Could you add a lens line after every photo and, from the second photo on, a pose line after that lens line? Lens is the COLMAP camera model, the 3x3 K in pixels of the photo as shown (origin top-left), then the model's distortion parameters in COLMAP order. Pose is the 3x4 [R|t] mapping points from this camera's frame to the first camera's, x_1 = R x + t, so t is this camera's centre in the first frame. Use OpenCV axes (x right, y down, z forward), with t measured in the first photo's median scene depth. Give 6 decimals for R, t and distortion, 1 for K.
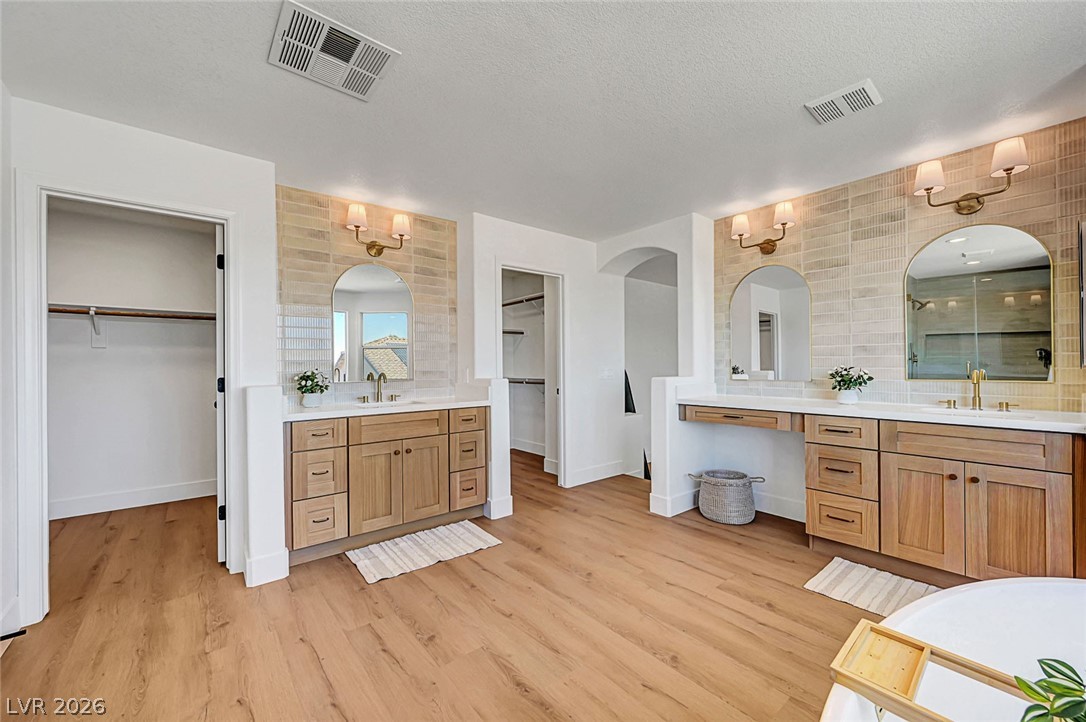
lens RADIAL K [[429.1, 0, 560.1], [0, 429.1, 361.6], [0, 0, 1]] dist [-0.000831, -0.000056]
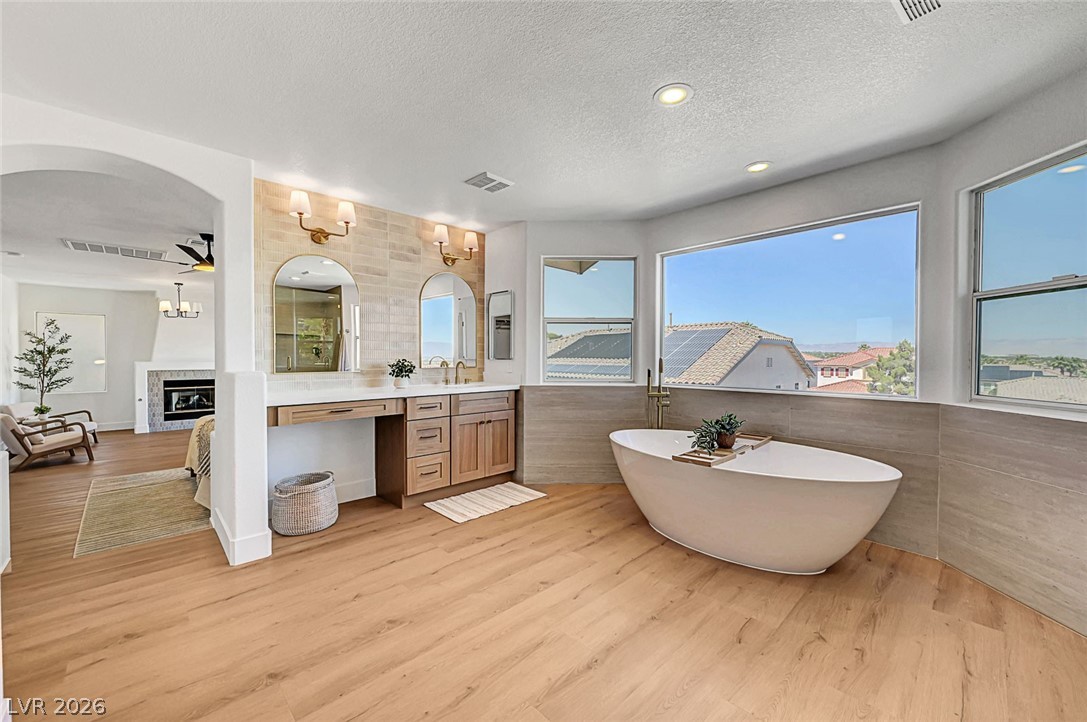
lens RADIAL K [[421.9, 0, 543.5], [0, 421.9, 361.0], [0, 0, 1]] dist [0.000524, 0.000206]
pose [[-0.053126, -0.003744, 0.998581, -0.614053], [-0.009913, 0.999946, 0.003221, 0.010385], [-0.998539, -0.009727, -0.053160, 0.655966]]
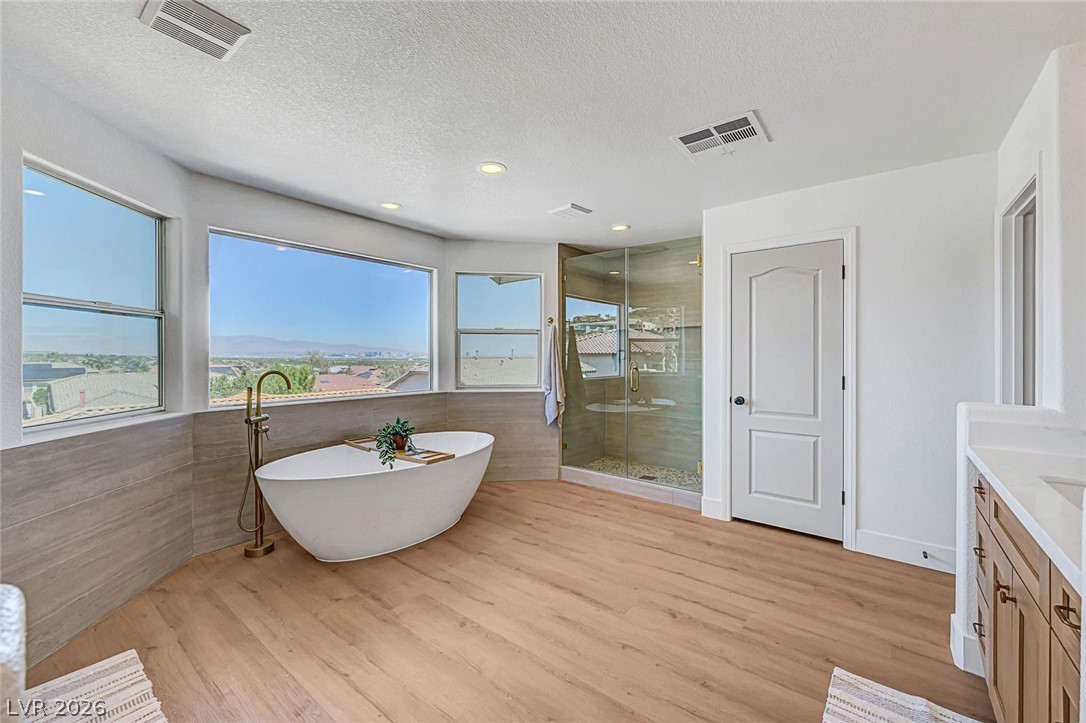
lens RADIAL K [[428.8, 0, 548.8], [0, 428.8, 358.2], [0, 0, 1]] dist [0.002670, 0.000070]
pose [[-0.981889, 0.006199, -0.189354, 0.153850], [0.006515, 0.999978, -0.001043, -0.023673], [0.189343, -0.002257, -0.981908, 1.347509]]
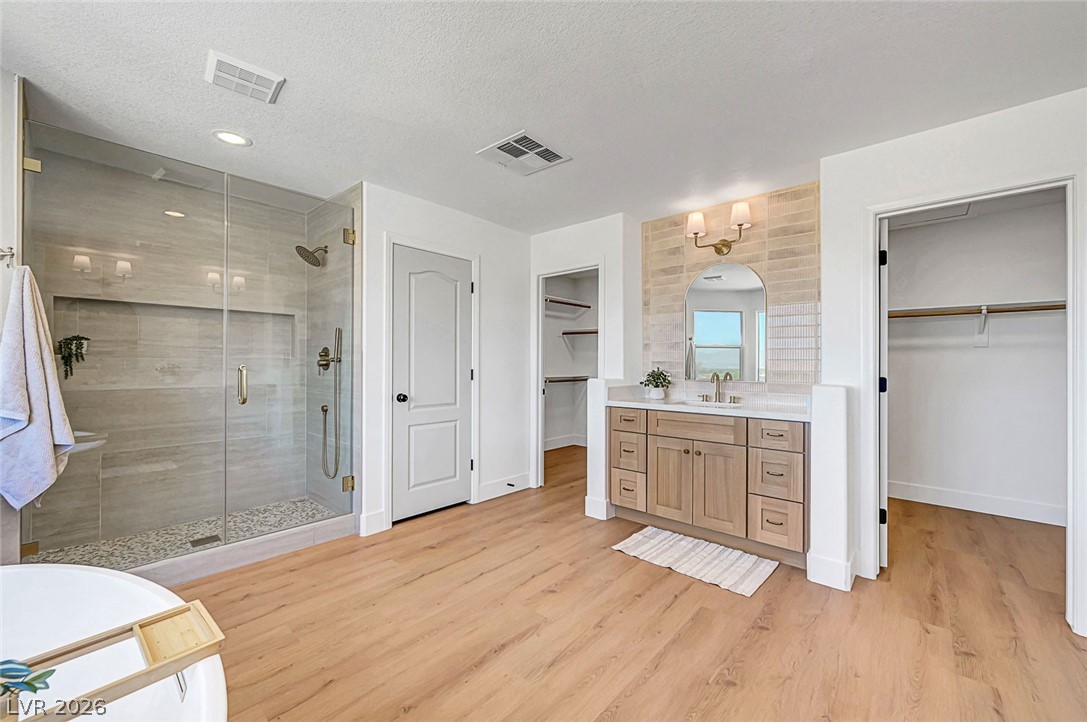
lens RADIAL K [[433.1, 0, 541.4], [0, 433.1, 362.5], [0, 0, 1]] dist [0.000024, -0.000031]
pose [[0.126805, 0.002553, -0.991924, 0.591170], [0.001335, 0.999995, 0.002745, -0.001058], [0.991927, -0.001672, 0.126801, 0.535864]]
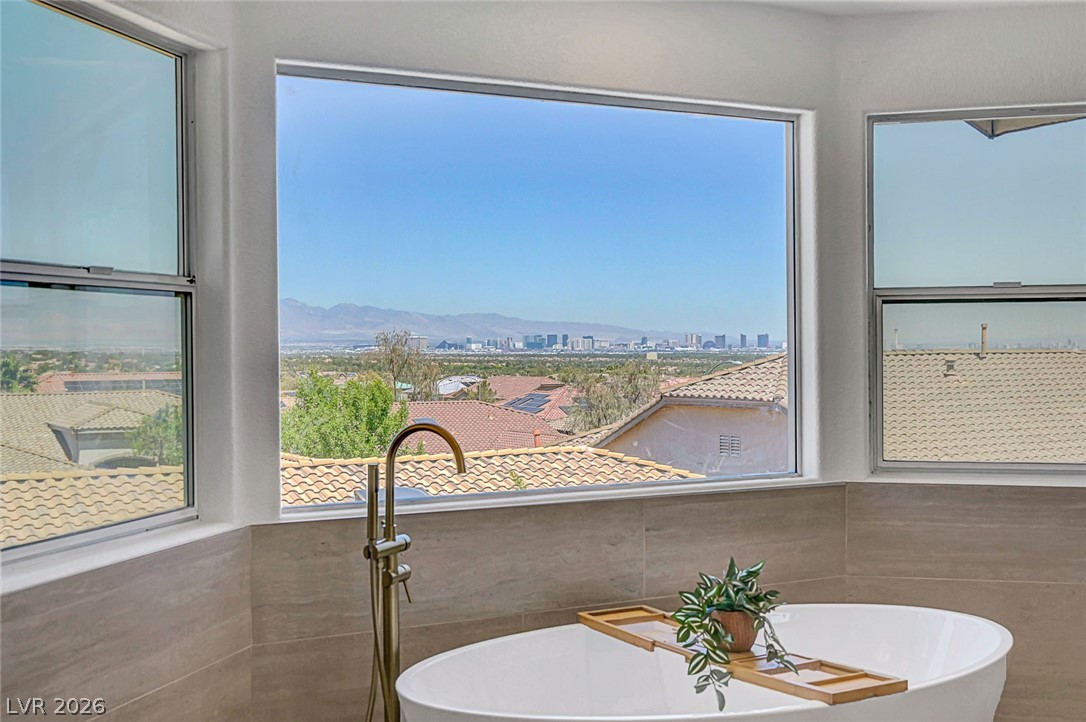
lens RADIAL K [[1364.5, 0, 543.0], [0, 1364.5, 361.0], [0, 0, 1]] dist [-0.003839, -0.021681]
pose [[-0.980847, 0.010920, 0.194471, 0.249956], [0.011880, 0.999922, 0.003774, -0.057570], [-0.194415, 0.006013, -0.980901, 1.415336]]
